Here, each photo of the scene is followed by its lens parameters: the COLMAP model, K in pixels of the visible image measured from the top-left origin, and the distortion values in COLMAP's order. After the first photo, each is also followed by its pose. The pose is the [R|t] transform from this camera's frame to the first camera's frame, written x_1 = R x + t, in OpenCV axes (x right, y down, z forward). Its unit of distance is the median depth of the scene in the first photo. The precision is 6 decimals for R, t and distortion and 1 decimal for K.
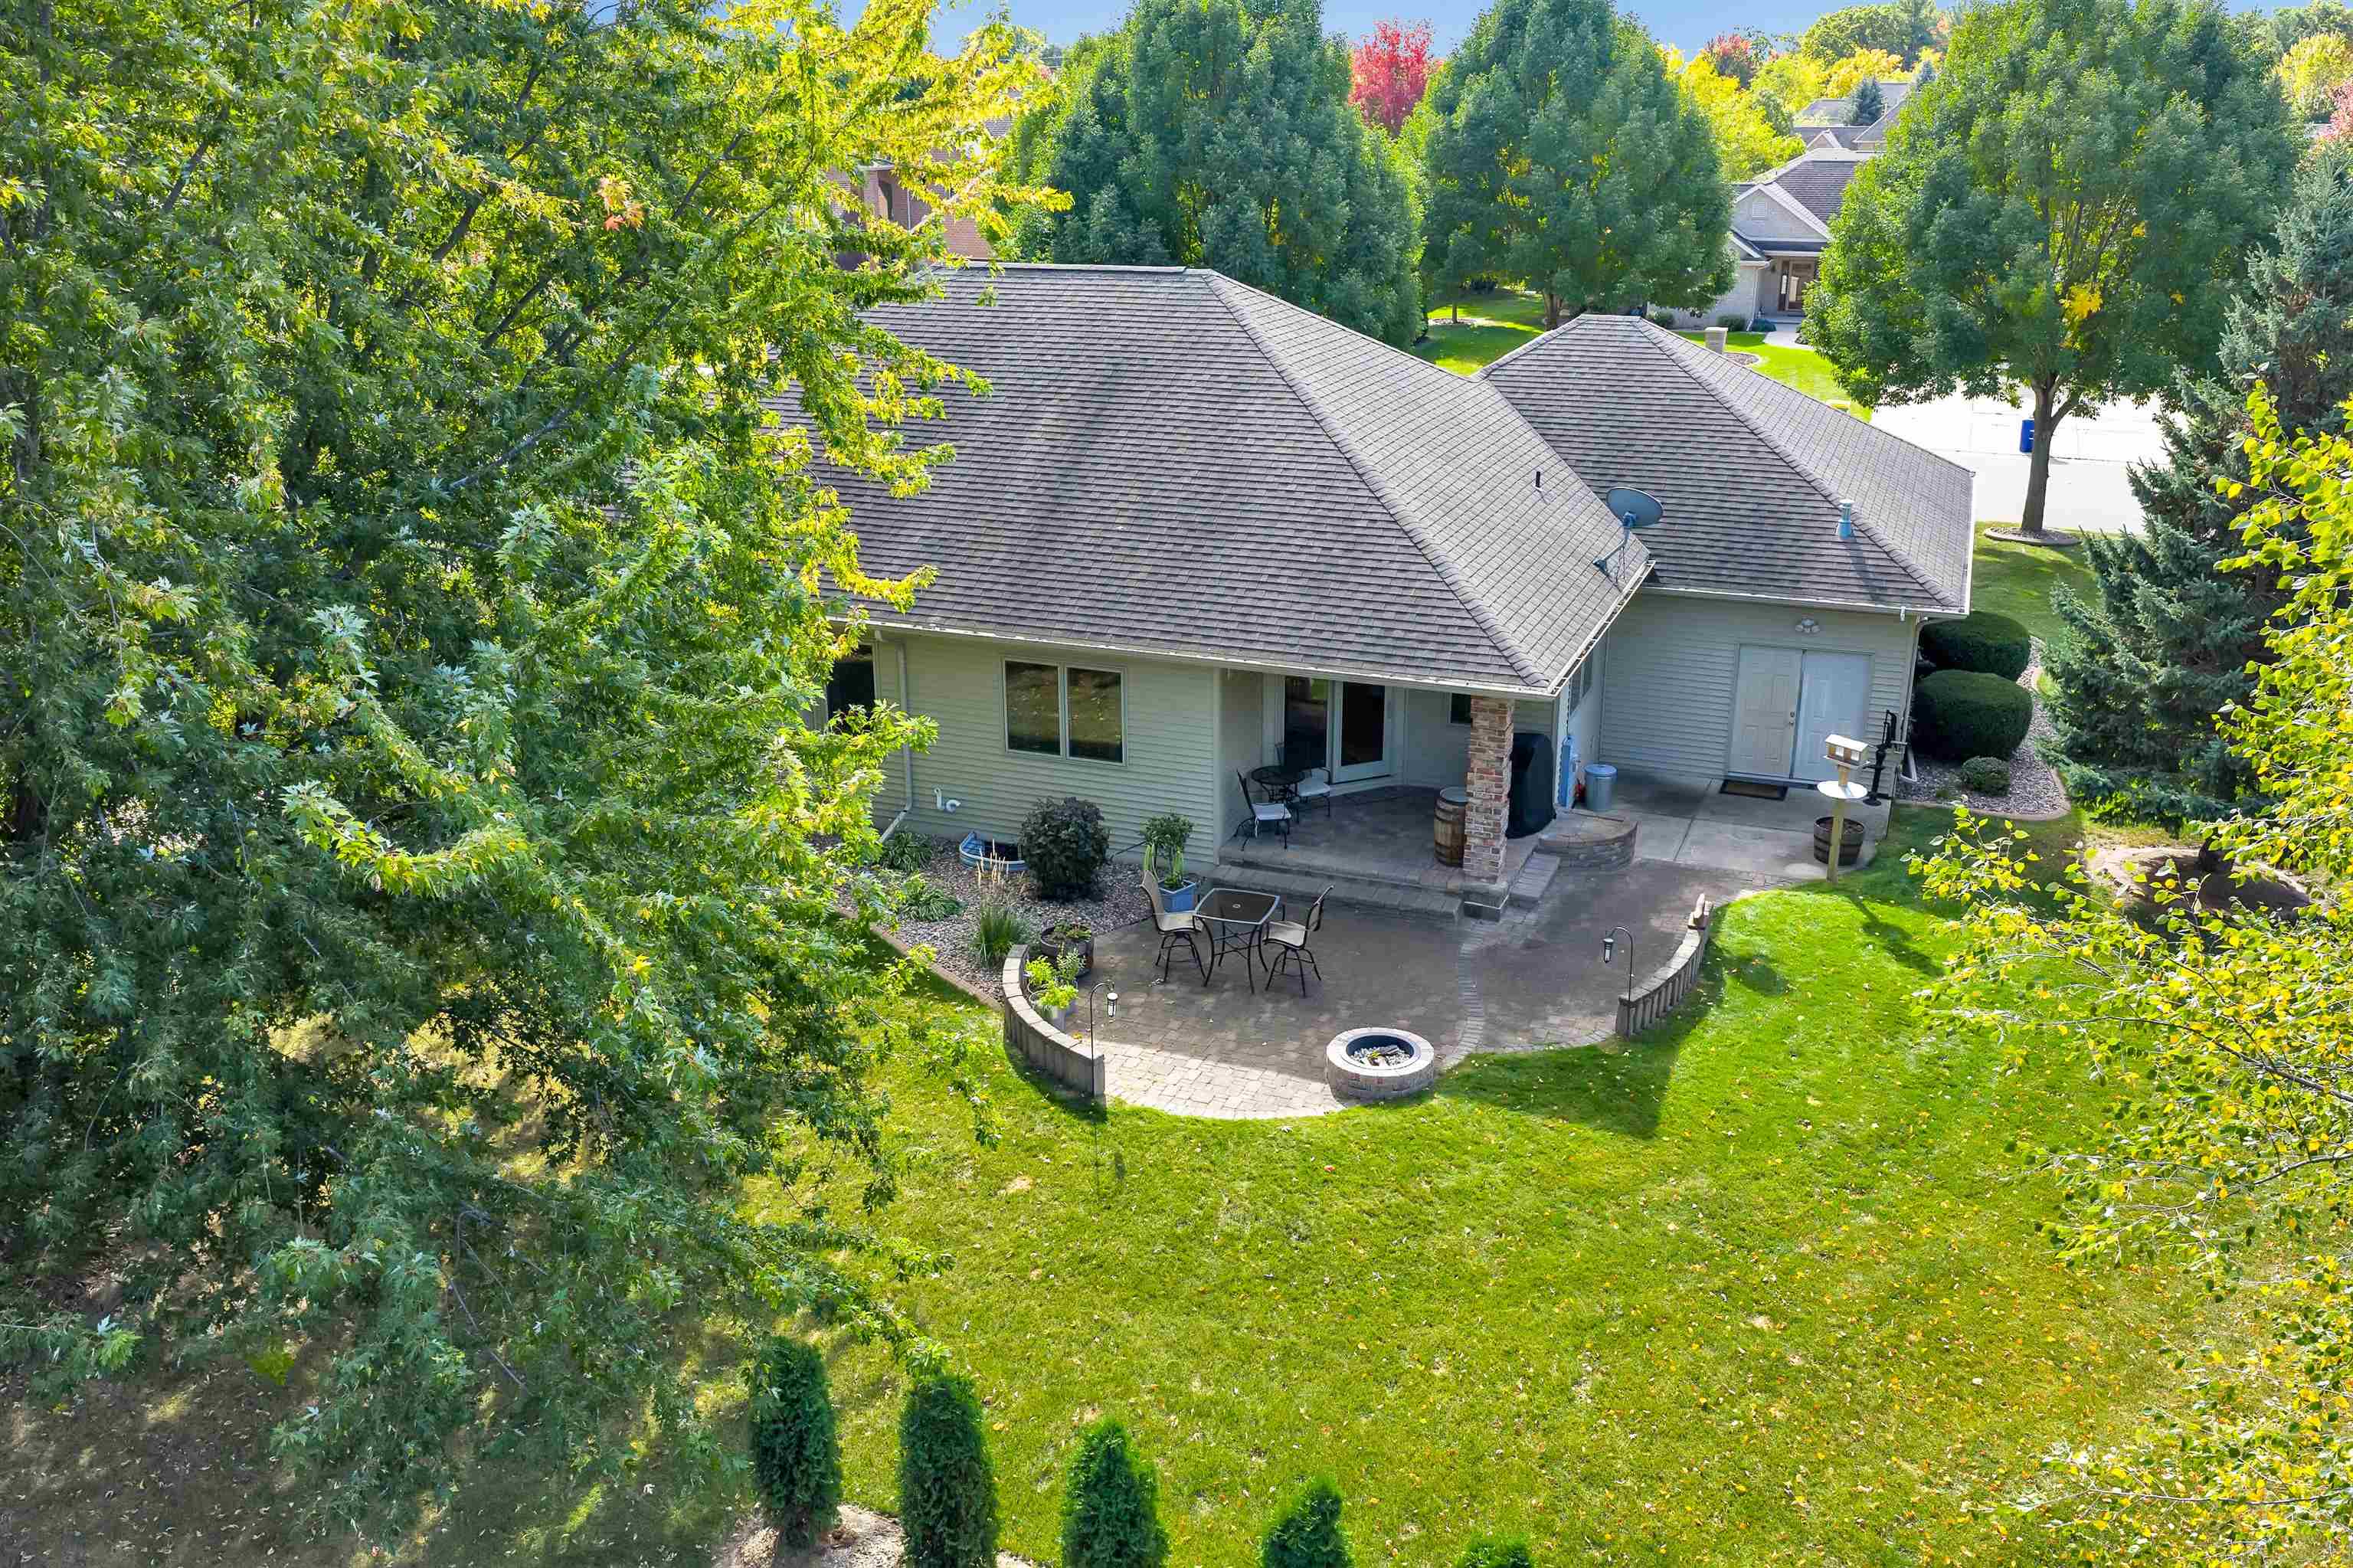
lens RADIAL K [[1896.2, 0, 1164.8], [0, 1896.2, 779.8], [0, 0, 1]] dist [0.002784, 0.005813]
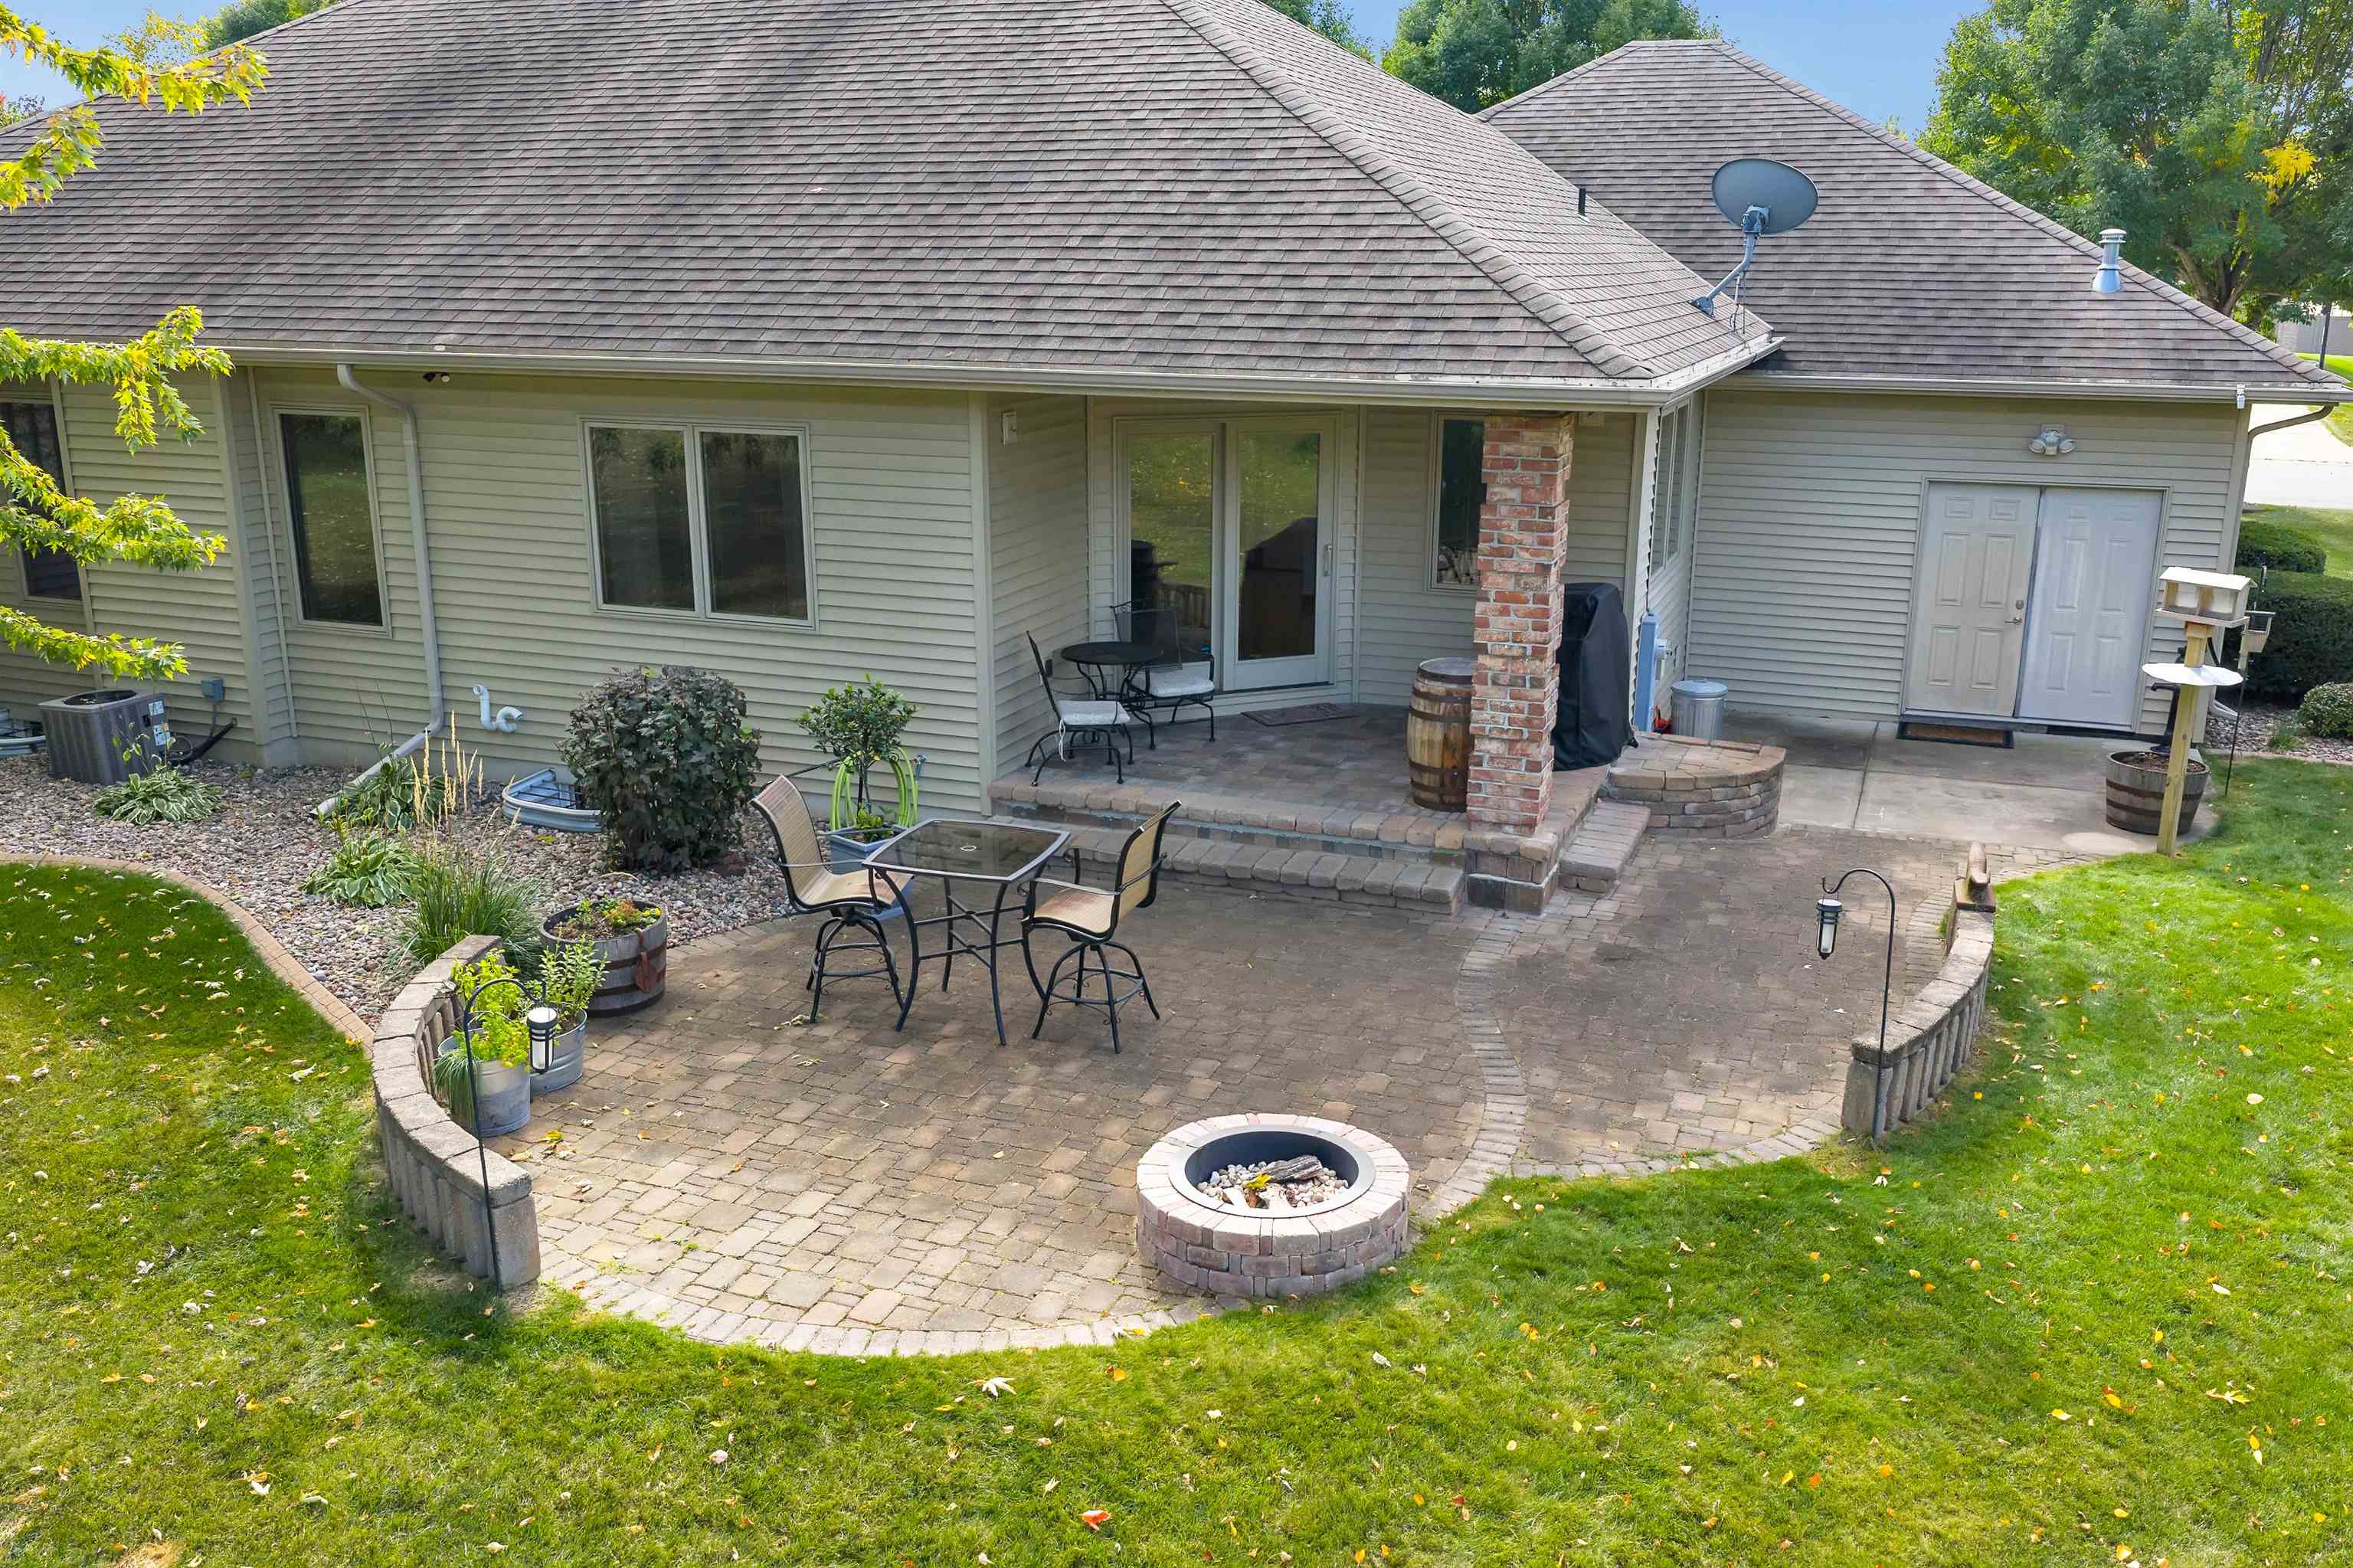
lens RADIAL K [[1896.2, 0, 1193.3], [0, 1896.2, 783.5], [0, 0, 1]] dist [0.002784, 0.005813]
pose [[0.999588, 0.007130, 0.027789, 0.073393], [-0.004951, 0.996962, -0.077736, 0.080378], [-0.028258, 0.077567, 0.996587, 0.516467]]
